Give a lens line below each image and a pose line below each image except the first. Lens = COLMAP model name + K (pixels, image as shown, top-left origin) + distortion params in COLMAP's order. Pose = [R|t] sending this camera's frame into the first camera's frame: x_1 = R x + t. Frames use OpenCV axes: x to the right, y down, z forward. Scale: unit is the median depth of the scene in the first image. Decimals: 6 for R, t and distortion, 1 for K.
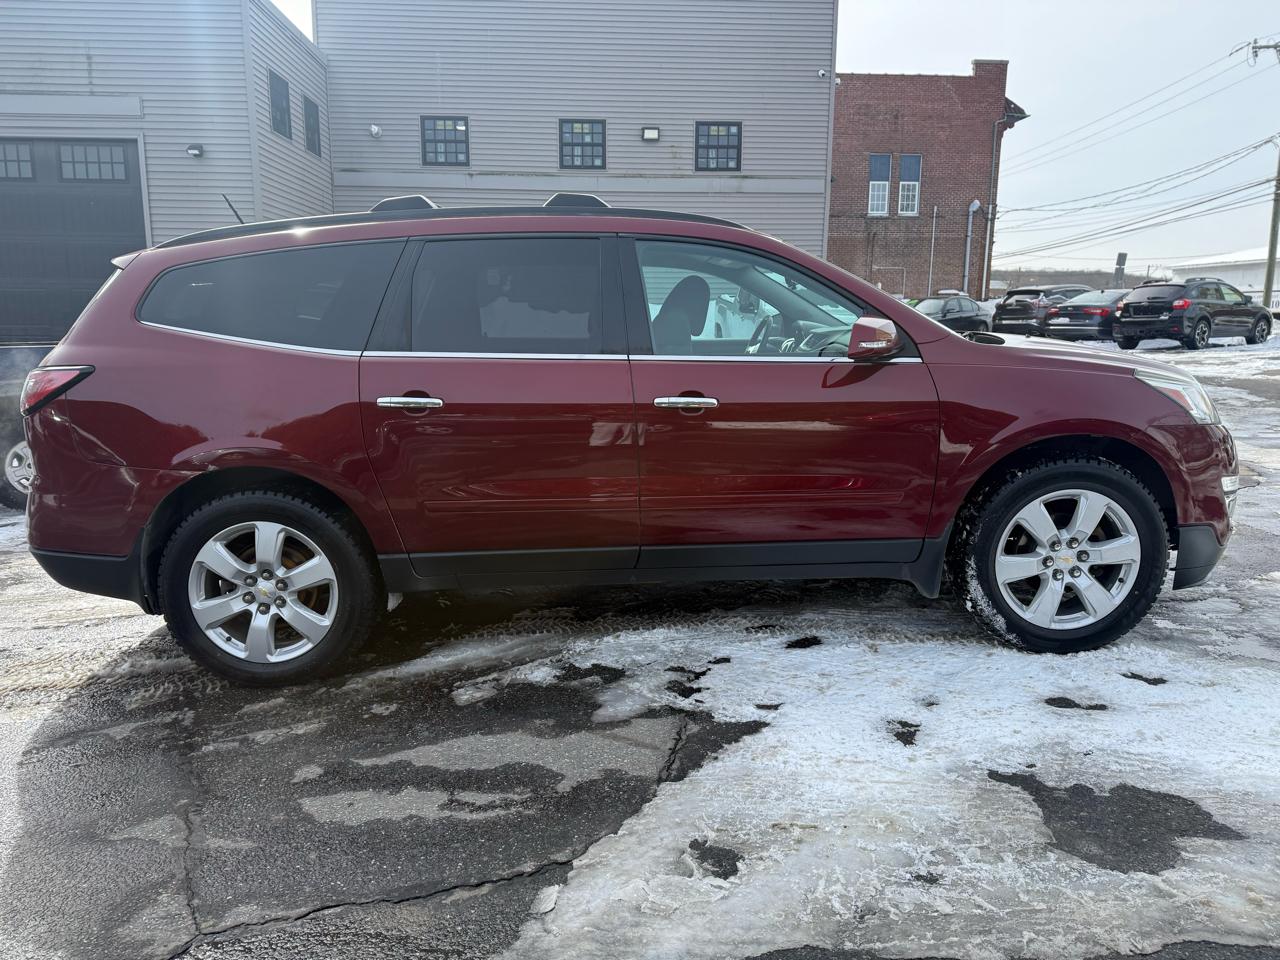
lens RADIAL K [[899.0, 0, 611.6], [0, 899.0, 499.7], [0, 0, 1]] dist [0.039041, -0.045142]
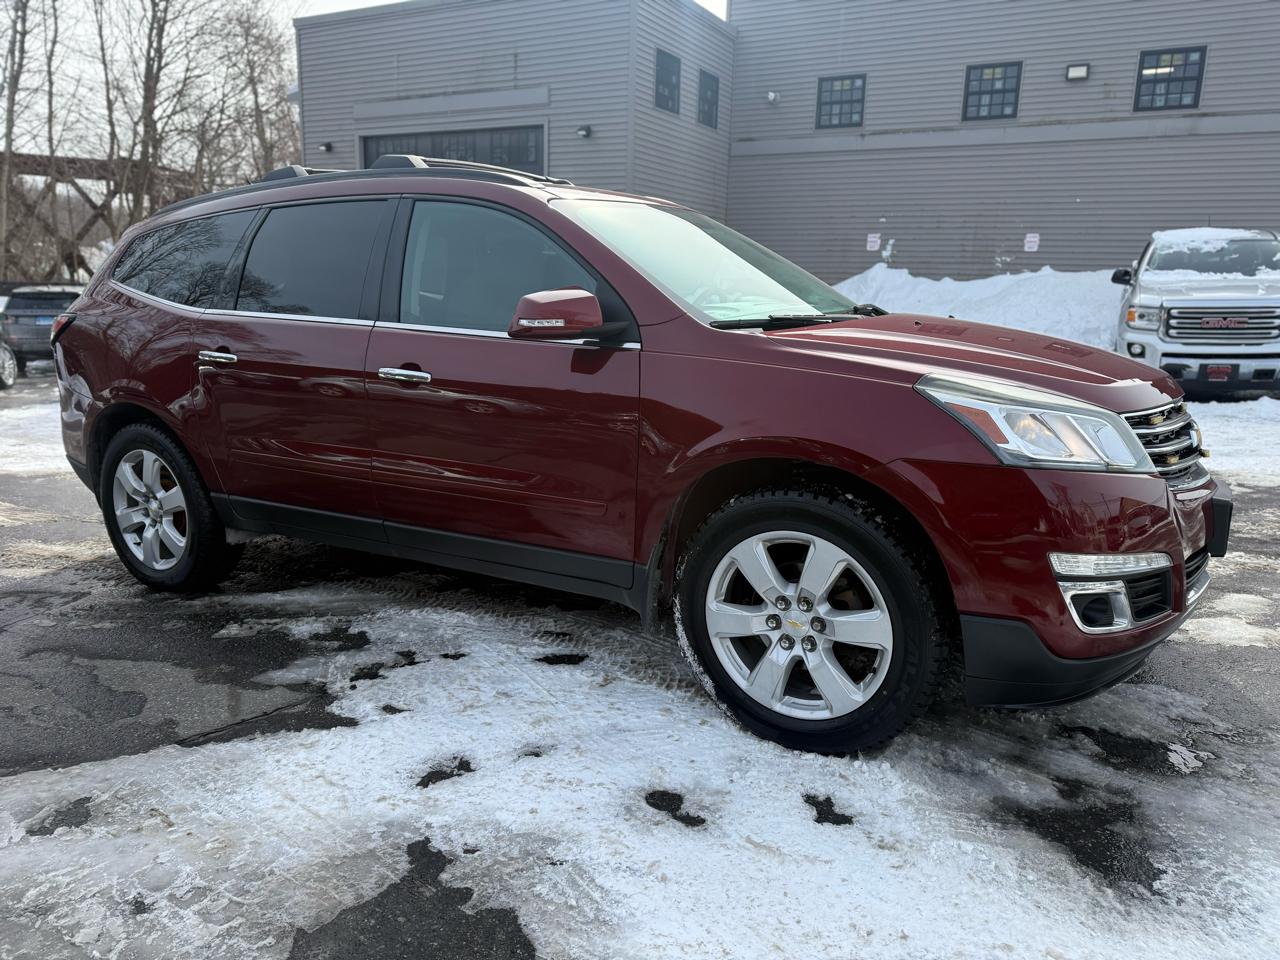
lens RADIAL K [[899.0, 0, 639.4], [0, 899.0, 483.7], [0, 0, 1]] dist [0.039041, -0.045142]
pose [[0.852091, 0.130888, -0.506764, 0.754342], [-0.121943, 0.991227, 0.050975, -0.070875], [0.508990, 0.018361, 0.860577, 0.297007]]
